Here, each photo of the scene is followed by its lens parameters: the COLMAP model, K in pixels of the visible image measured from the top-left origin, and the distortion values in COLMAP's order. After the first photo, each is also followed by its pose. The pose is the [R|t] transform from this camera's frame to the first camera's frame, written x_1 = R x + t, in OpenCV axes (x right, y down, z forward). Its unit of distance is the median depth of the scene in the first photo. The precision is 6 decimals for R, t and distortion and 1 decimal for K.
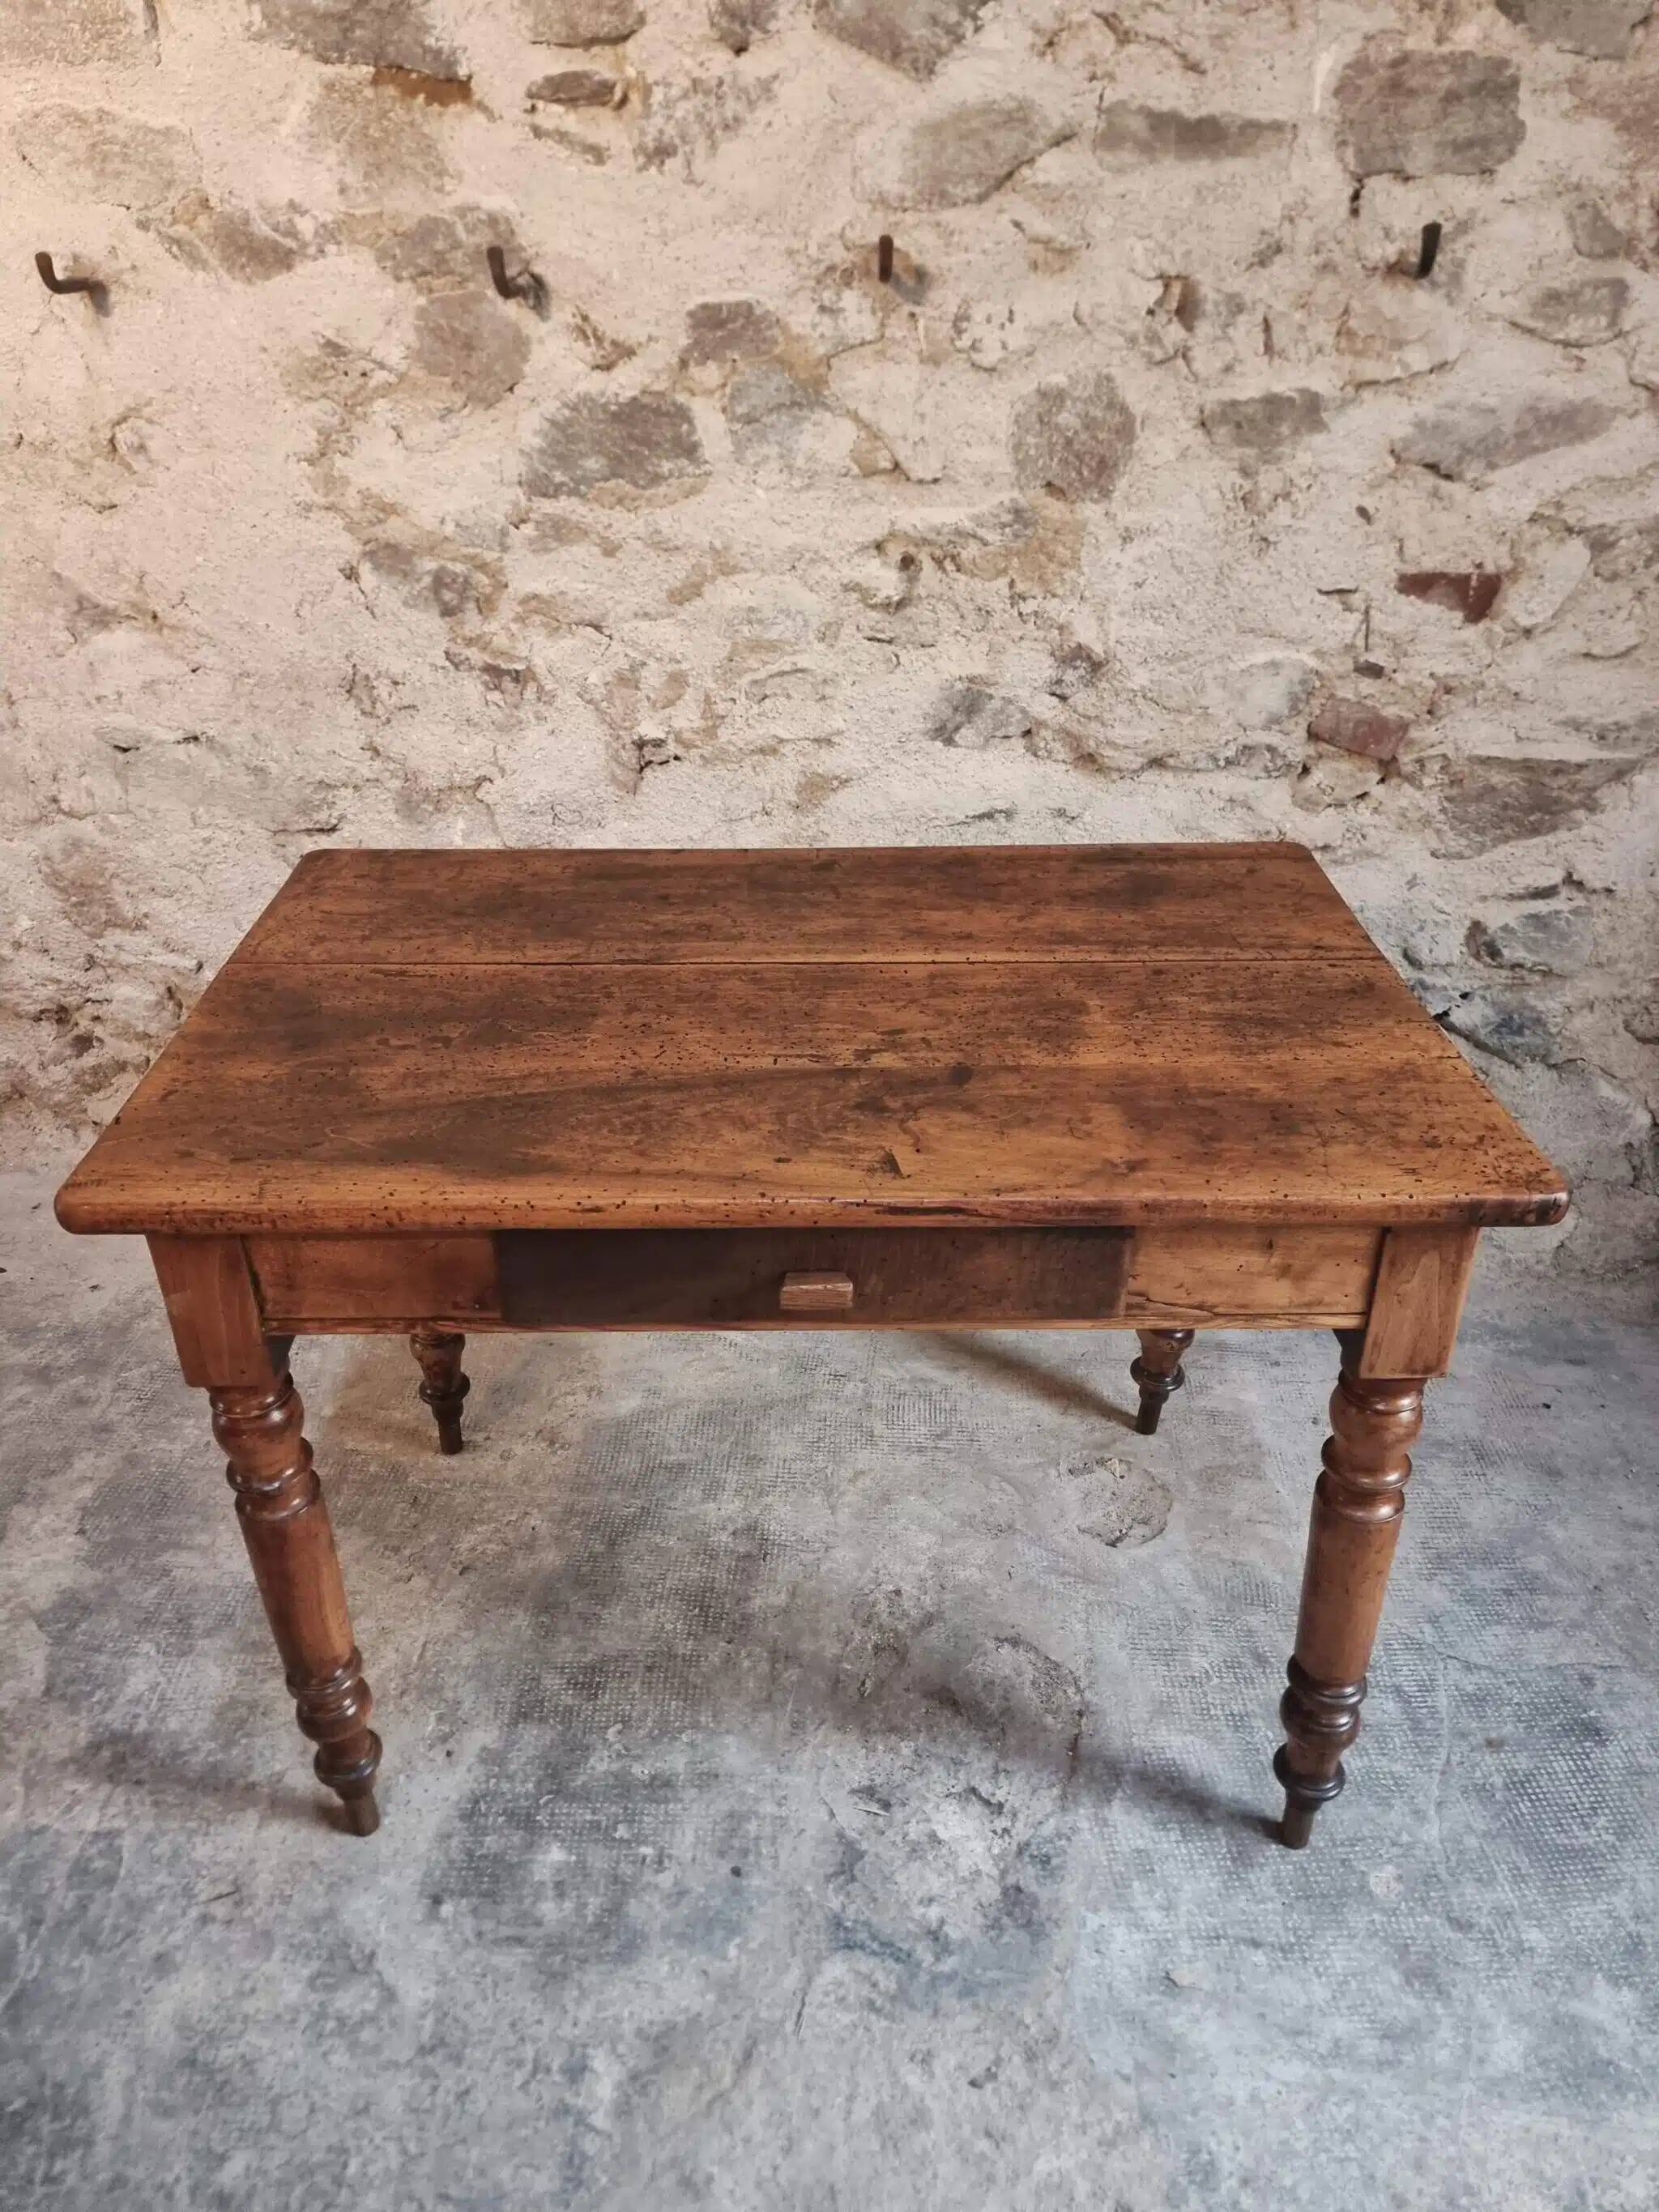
lens RADIAL K [[1544.7, 0, 810.7], [0, 1544.7, 1111.4], [0, 0, 1]] dist [0.060997, -0.057063]
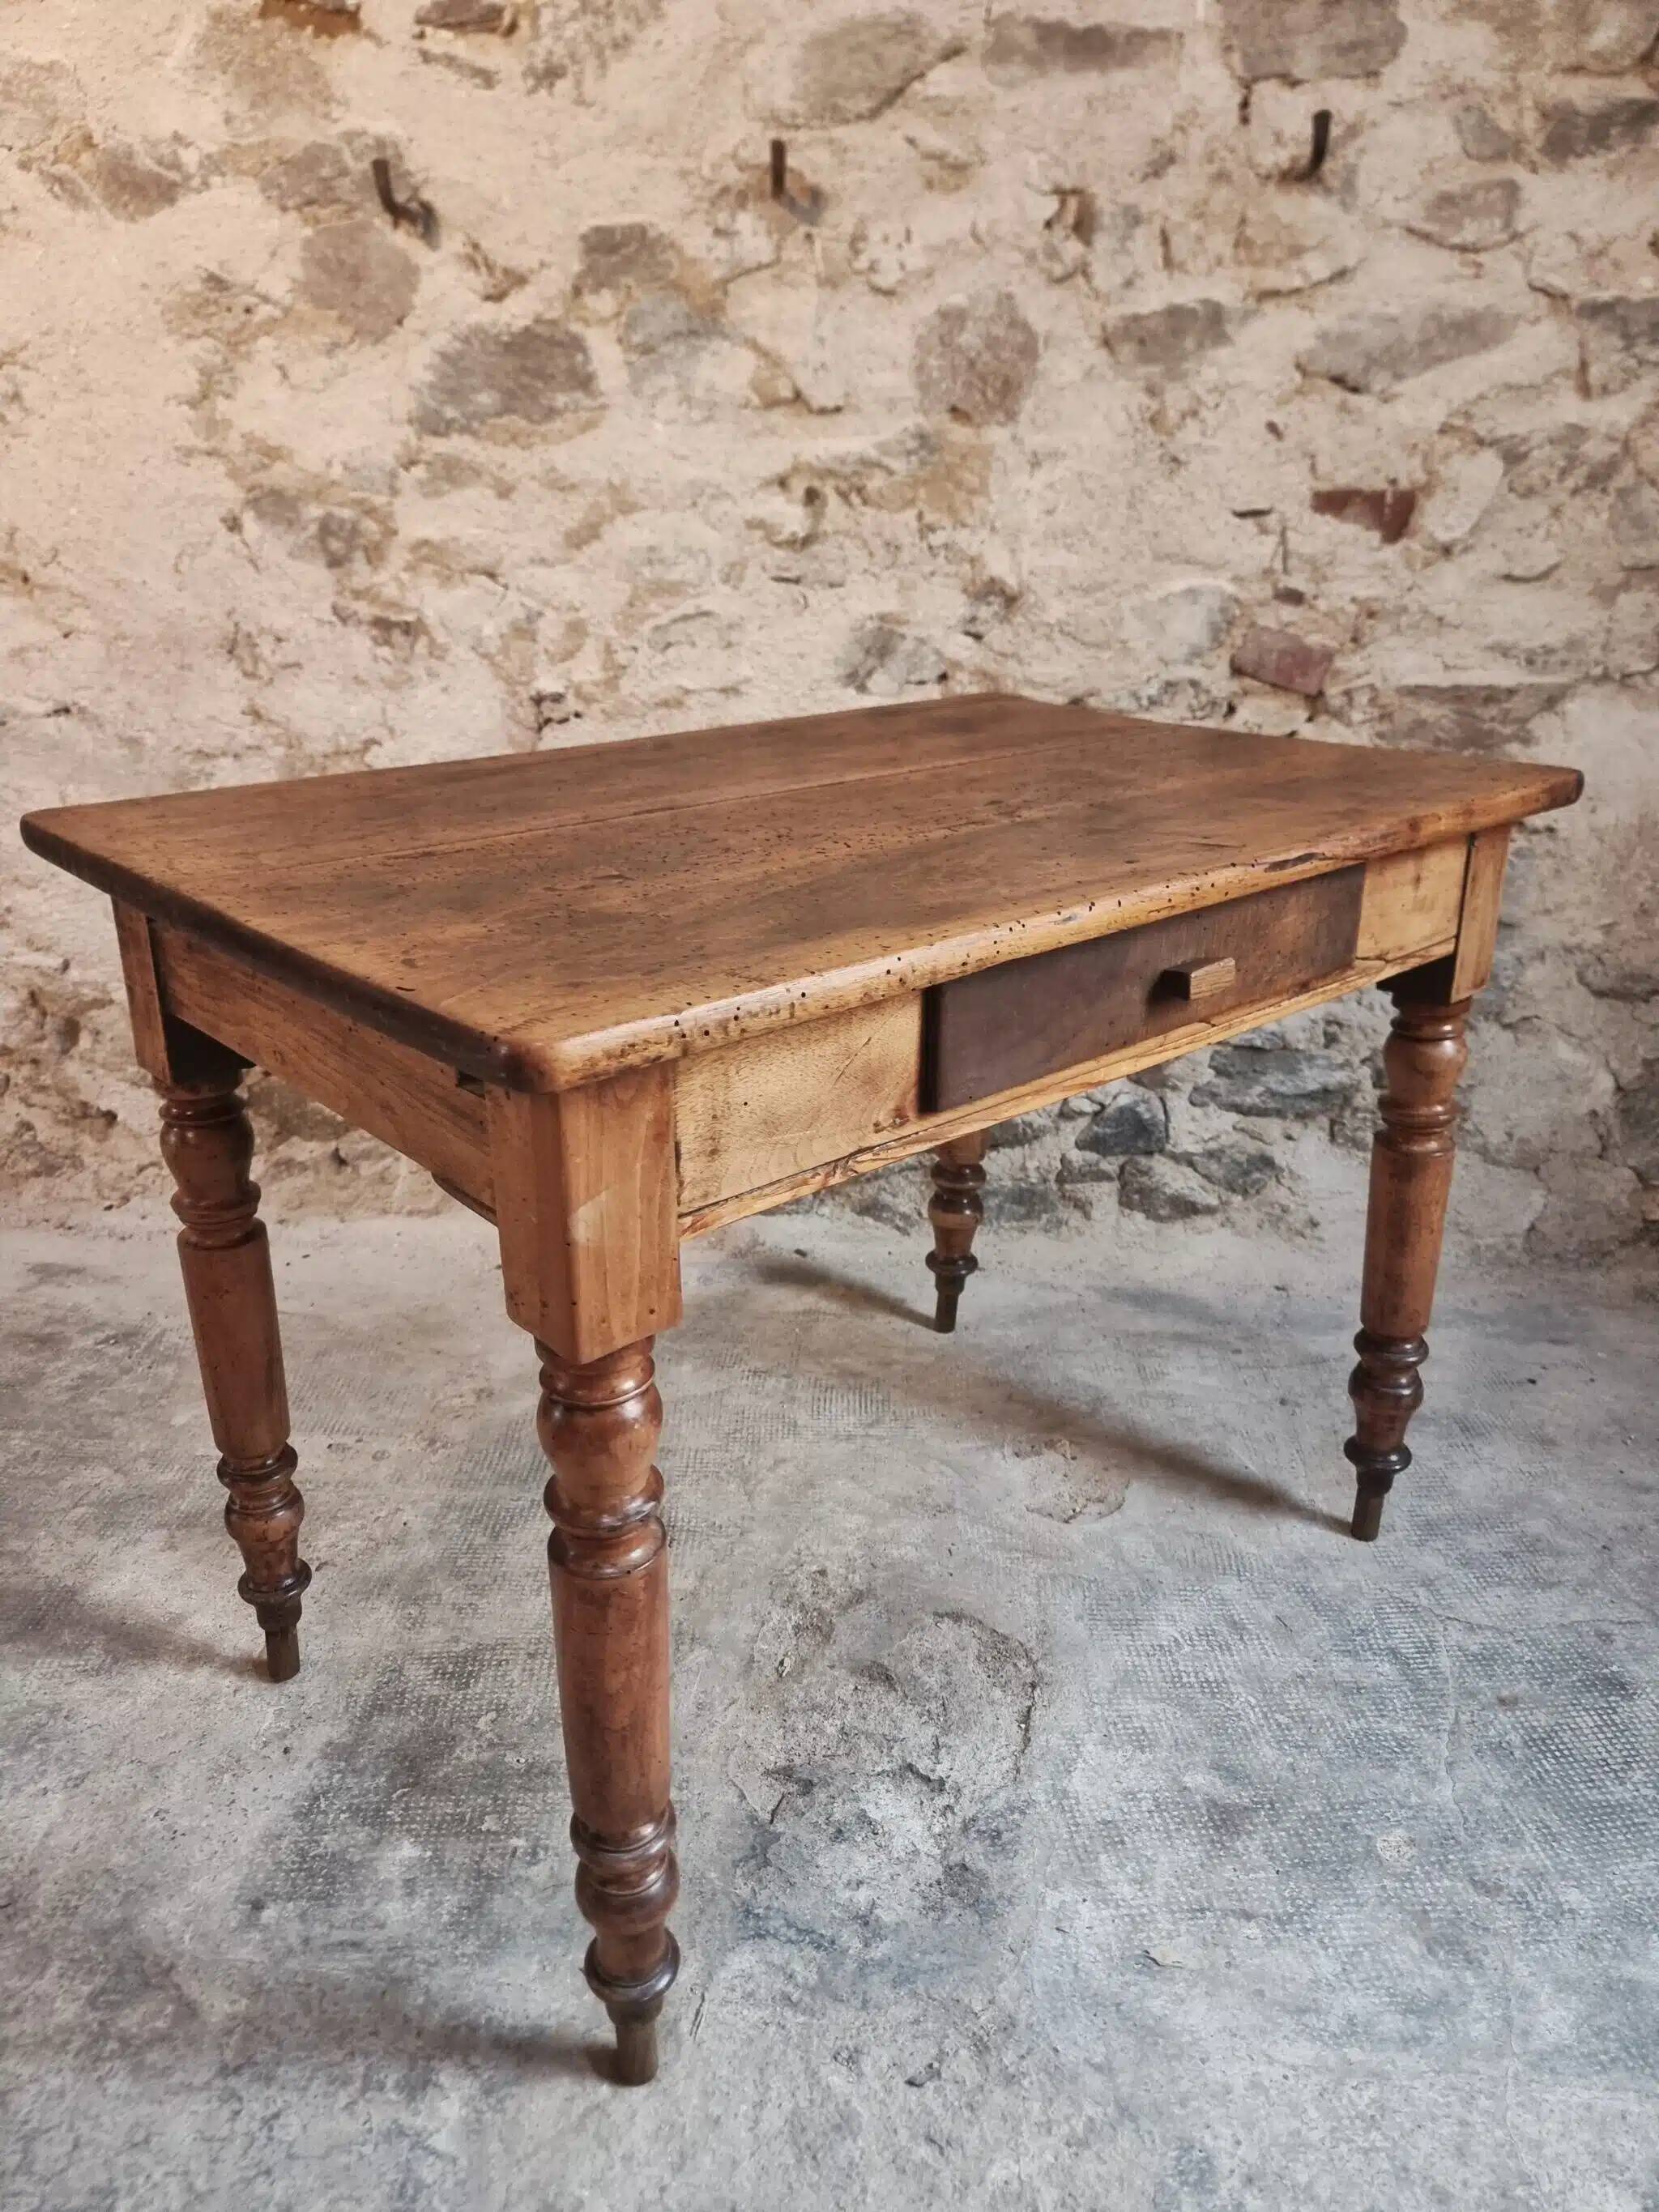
lens RADIAL K [[1554.9, 0, 816.1], [0, 1554.9, 1120.2], [0, 0, 1]] dist [0.046759, -0.044953]
pose [[0.999224, -0.016194, 0.035905, 0.023750], [0.021032, 0.990102, -0.138764, 0.169781], [-0.033303, 0.139412, 0.989674, 0.091795]]
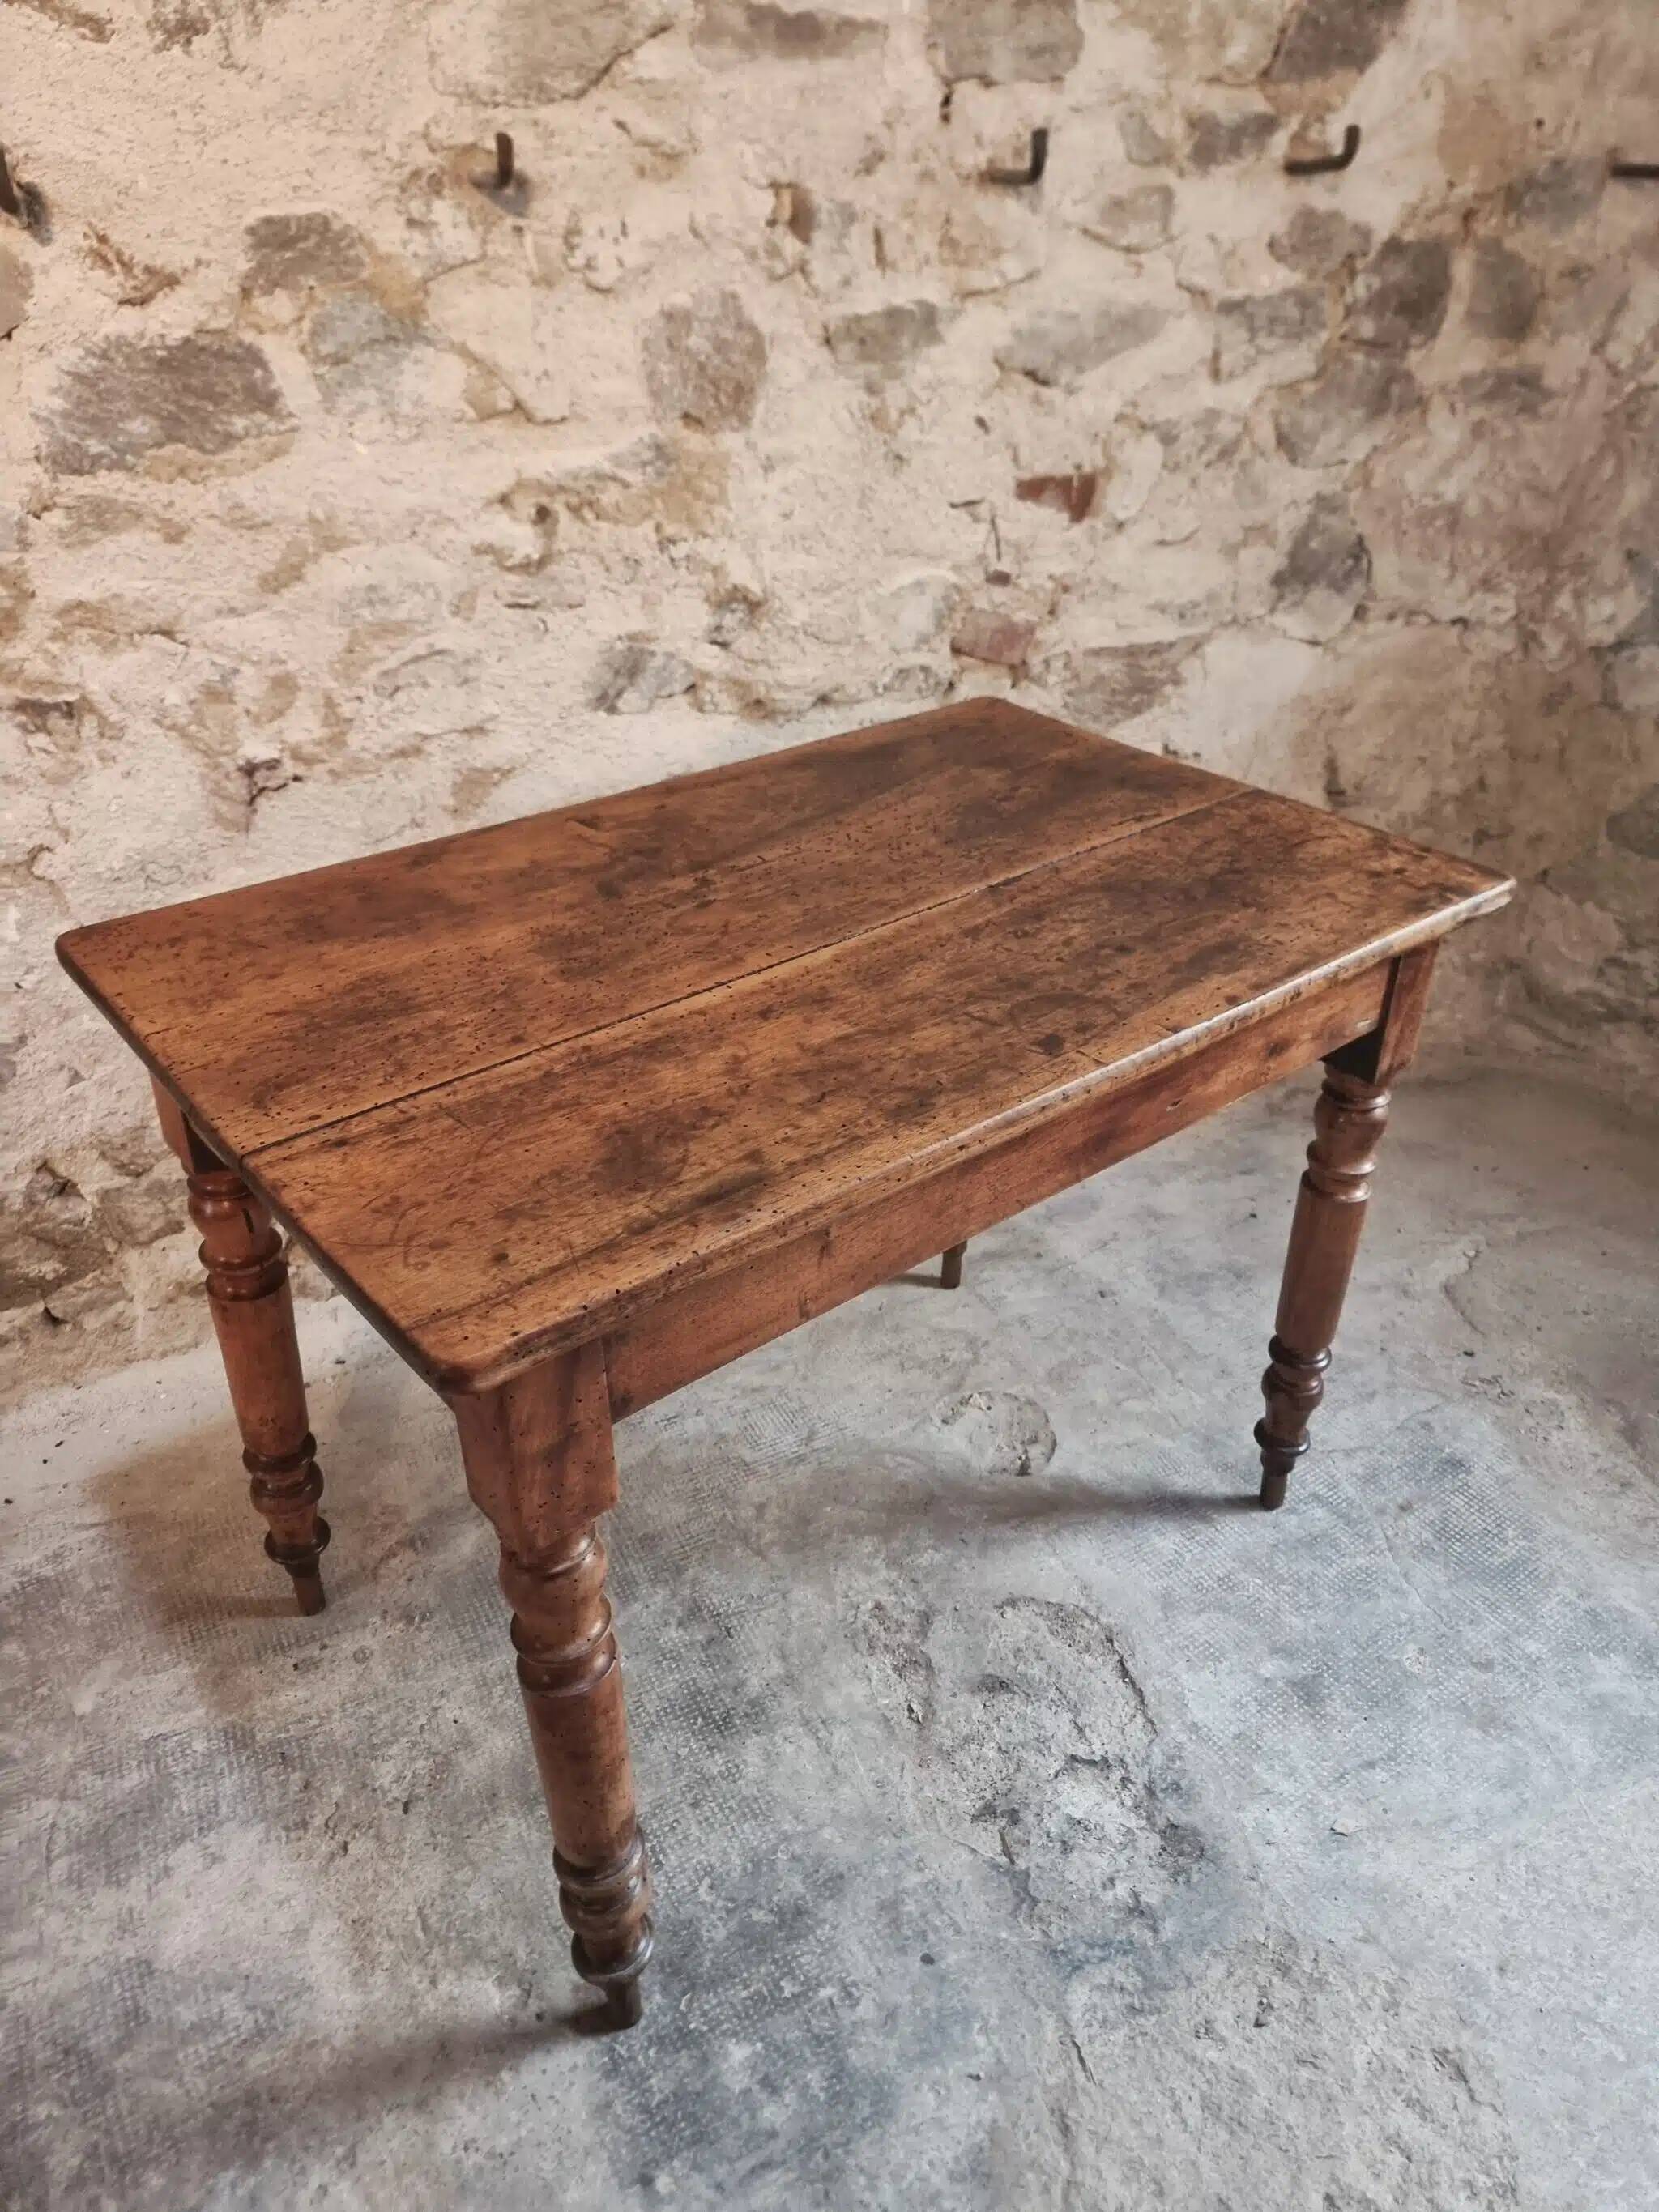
lens RADIAL K [[1552.8, 0, 837.9], [0, 1552.8, 1107.5], [0, 0, 1]] dist [0.051310, -0.047012]
pose [[0.849340, -0.267268, 0.455181, -0.295154], [0.258924, 0.962414, 0.081962, -0.059521], [-0.459978, 0.048244, 0.886619, 0.154351]]
